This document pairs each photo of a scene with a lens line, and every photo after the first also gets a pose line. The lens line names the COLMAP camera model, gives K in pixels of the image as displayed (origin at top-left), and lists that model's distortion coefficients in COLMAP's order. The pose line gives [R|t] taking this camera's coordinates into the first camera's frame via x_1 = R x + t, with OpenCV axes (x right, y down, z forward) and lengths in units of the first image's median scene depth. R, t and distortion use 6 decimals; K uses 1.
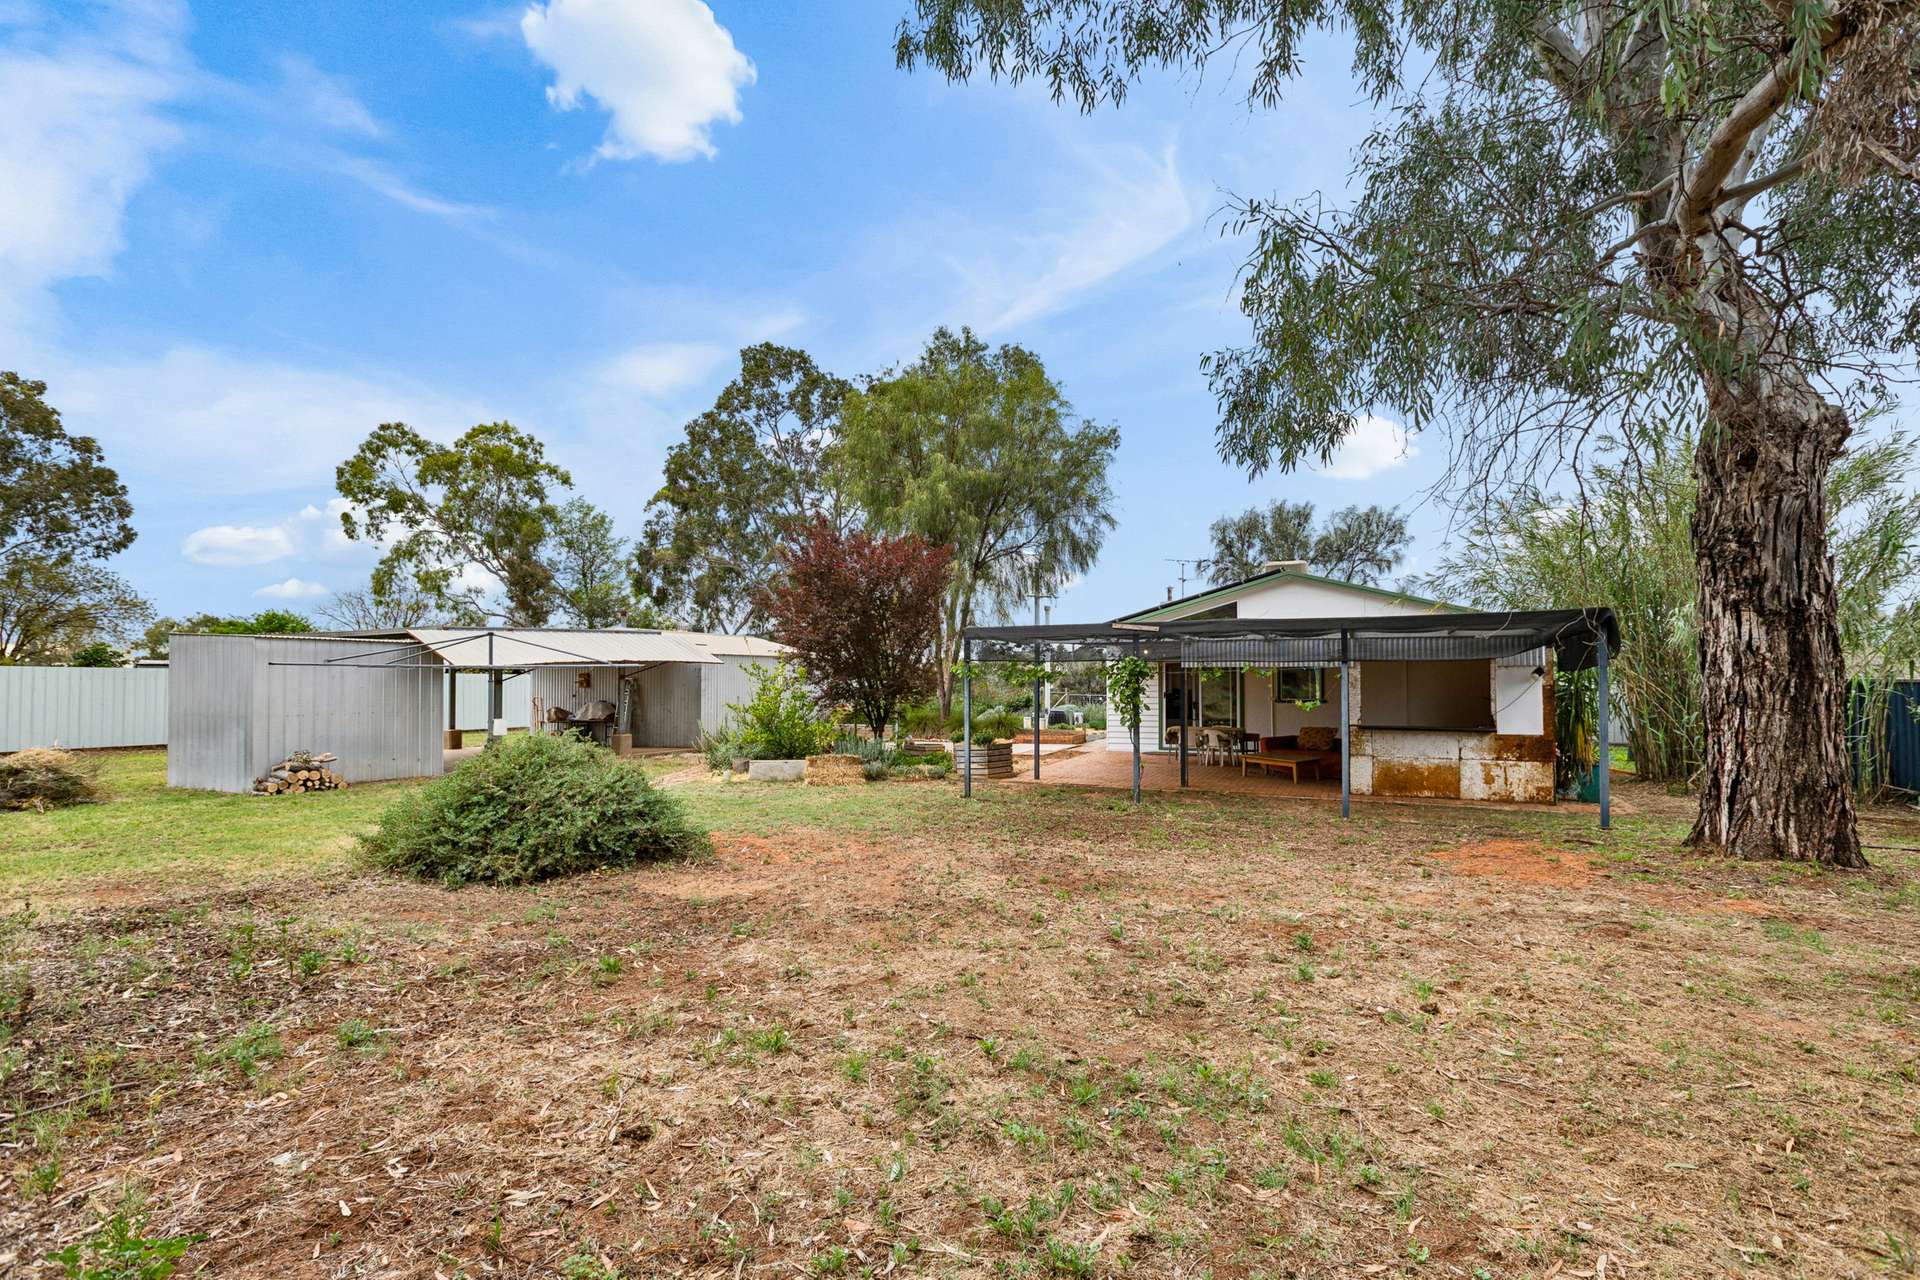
lens RADIAL K [[878.3, 0, 980.6], [0, 878.3, 669.7], [0, 0, 1]] dist [0.004815, 0.000475]
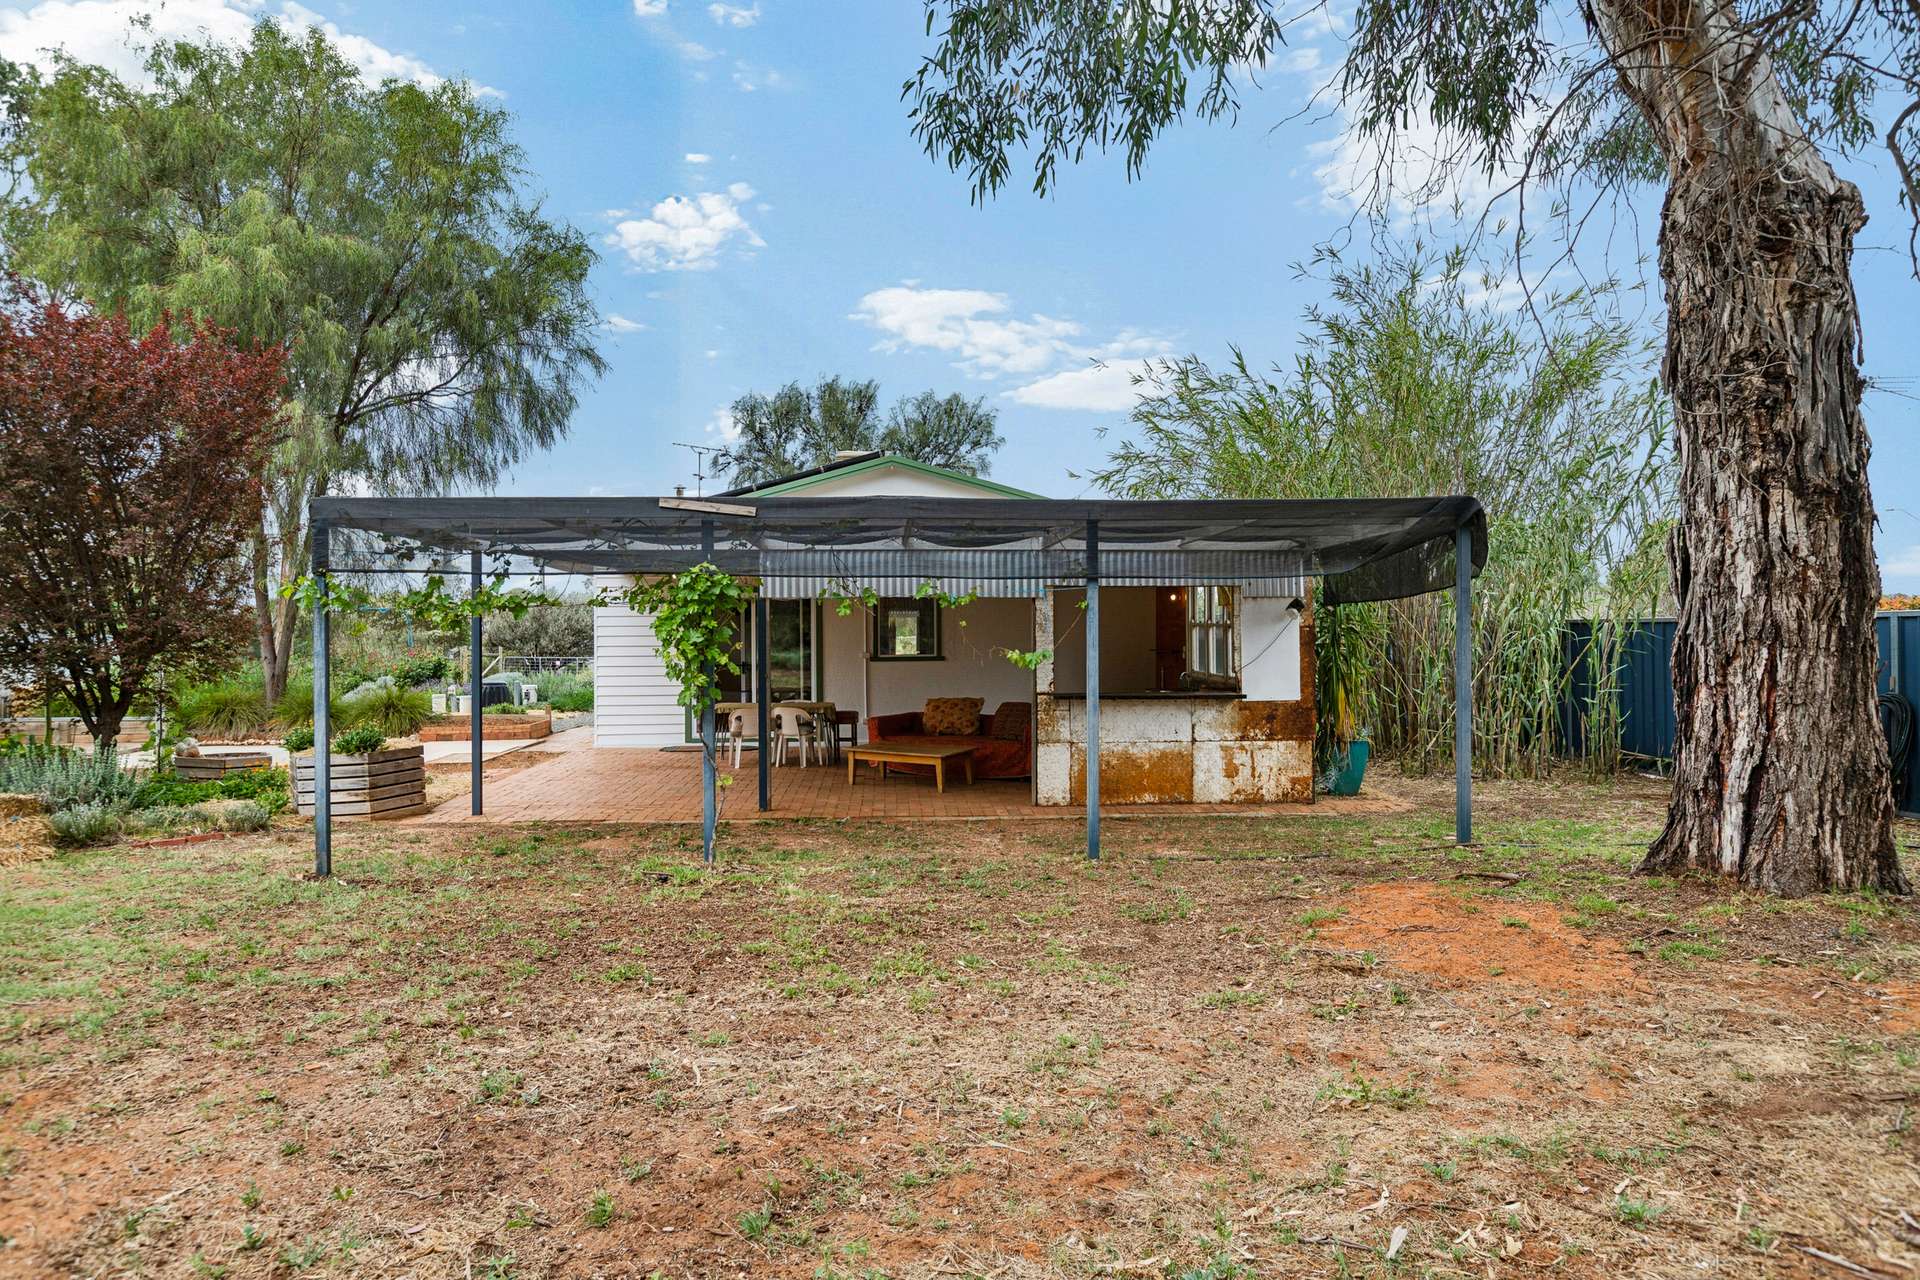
lens RADIAL K [[1177.2, 0, 964.8], [0, 1177.2, 640.6], [0, 0, 1]] dist [-0.000707, 0.000230]
pose [[0.885233, -0.005142, 0.465119, -0.003544], [-0.000998, 0.999916, 0.012952, 0.015700], [-0.465146, -0.011930, 0.885153, 0.293895]]
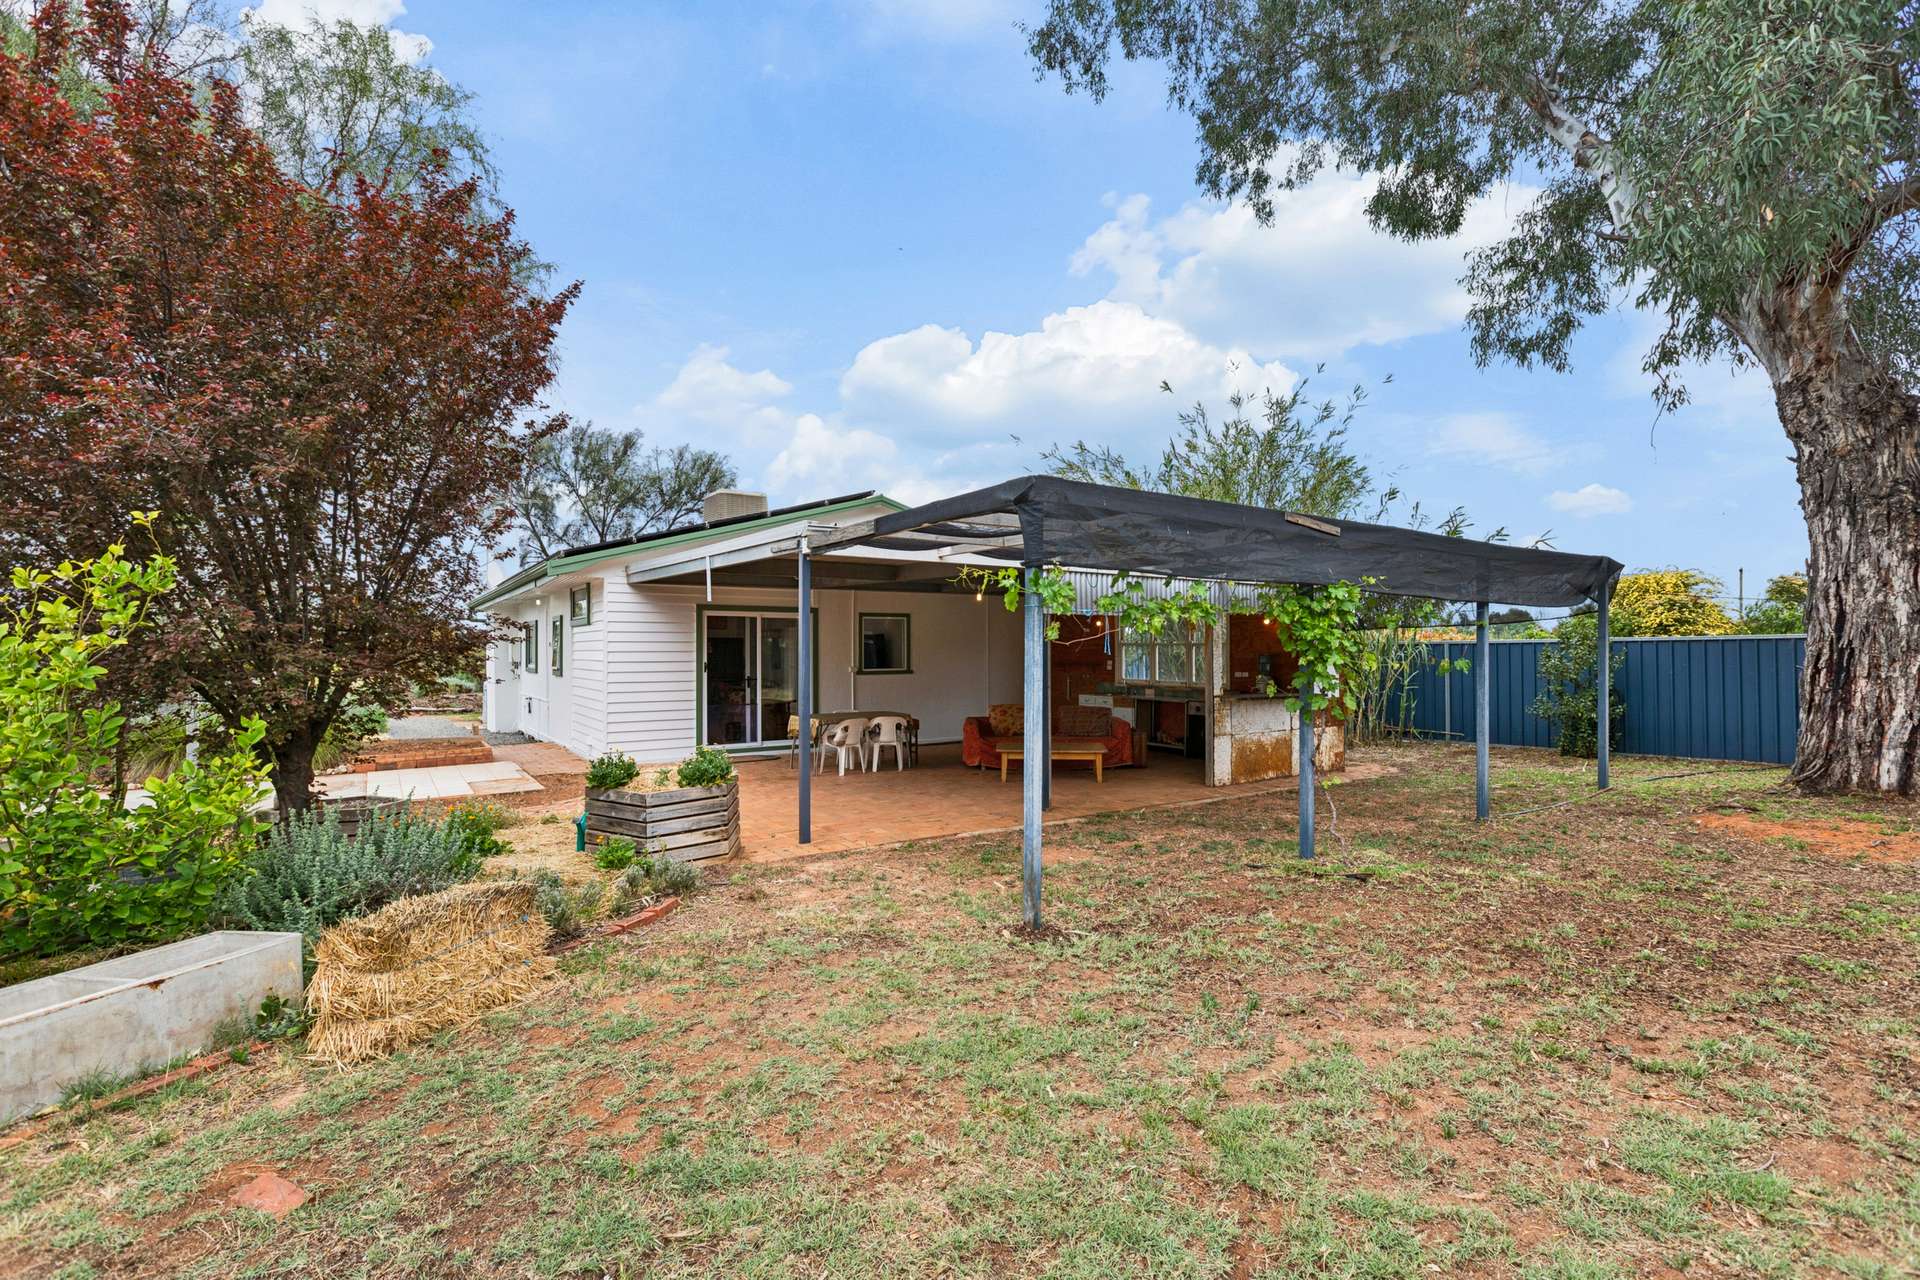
lens RADIAL K [[878.3, 0, 959.3], [0, 878.3, 643.3], [0, 0, 1]] dist [0.004815, 0.000475]
pose [[0.521450, 0.010867, 0.853212, -0.330356], [-0.006720, 0.999940, -0.008628, 0.025289], [-0.853255, -0.001234, 0.521492, 0.774359]]
